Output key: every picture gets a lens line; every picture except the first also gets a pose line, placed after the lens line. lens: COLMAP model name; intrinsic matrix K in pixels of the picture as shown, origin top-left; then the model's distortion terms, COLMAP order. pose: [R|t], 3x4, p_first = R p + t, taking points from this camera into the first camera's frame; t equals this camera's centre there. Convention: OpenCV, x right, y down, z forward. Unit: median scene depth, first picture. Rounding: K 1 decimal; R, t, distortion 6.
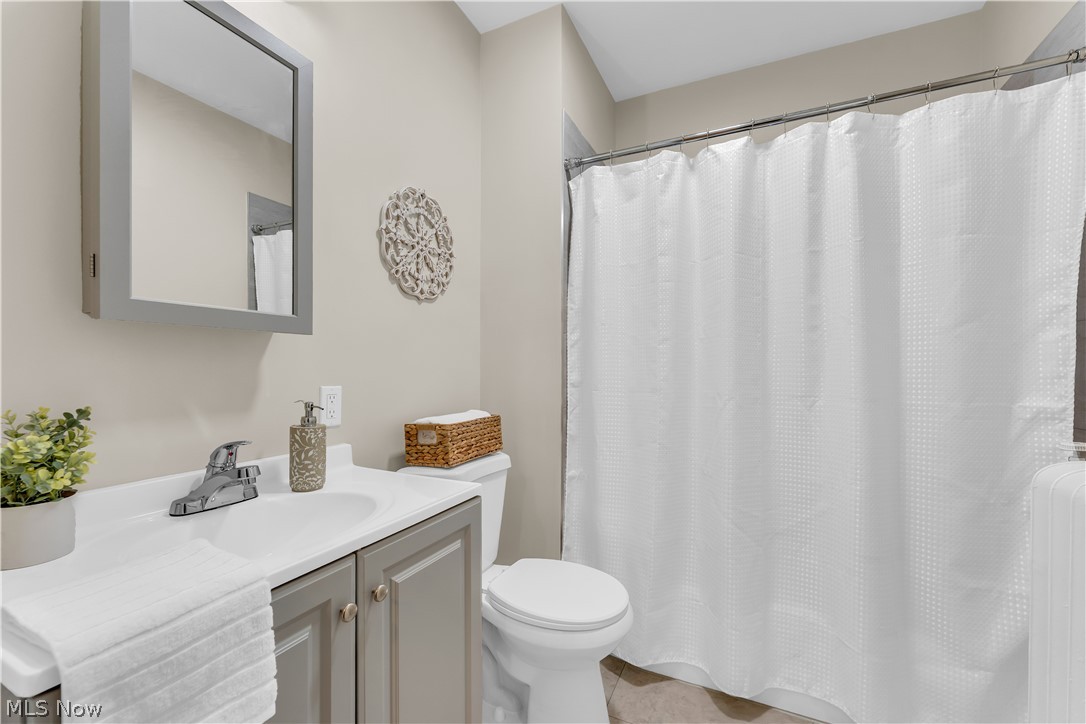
lens RADIAL K [[436.1, 0, 545.6], [0, 436.1, 367.9], [0, 0, 1]] dist [0.001159, 0.000008]
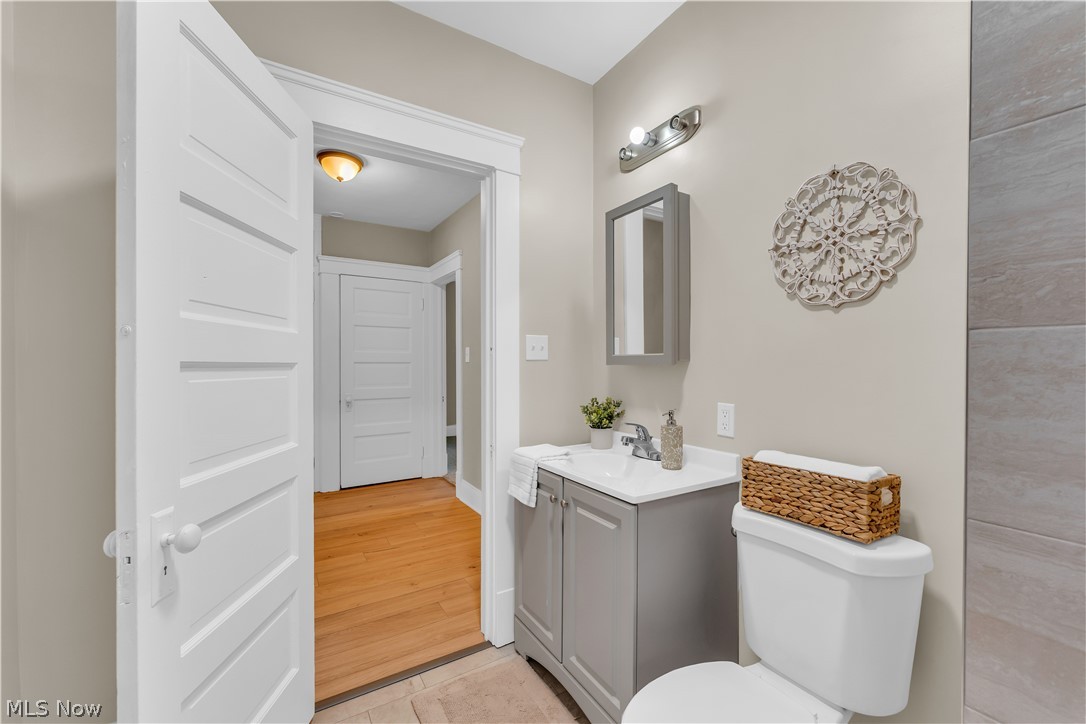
lens RADIAL K [[436.1, 0, 543.9], [0, 436.1, 363.6], [0, 0, 1]] dist [0.001159, 0.000008]
pose [[-0.540677, -0.002898, -0.841225, 0.696250], [-0.001842, 0.999996, -0.002261, -0.056245], [0.841228, 0.000327, -0.540680, 1.053408]]
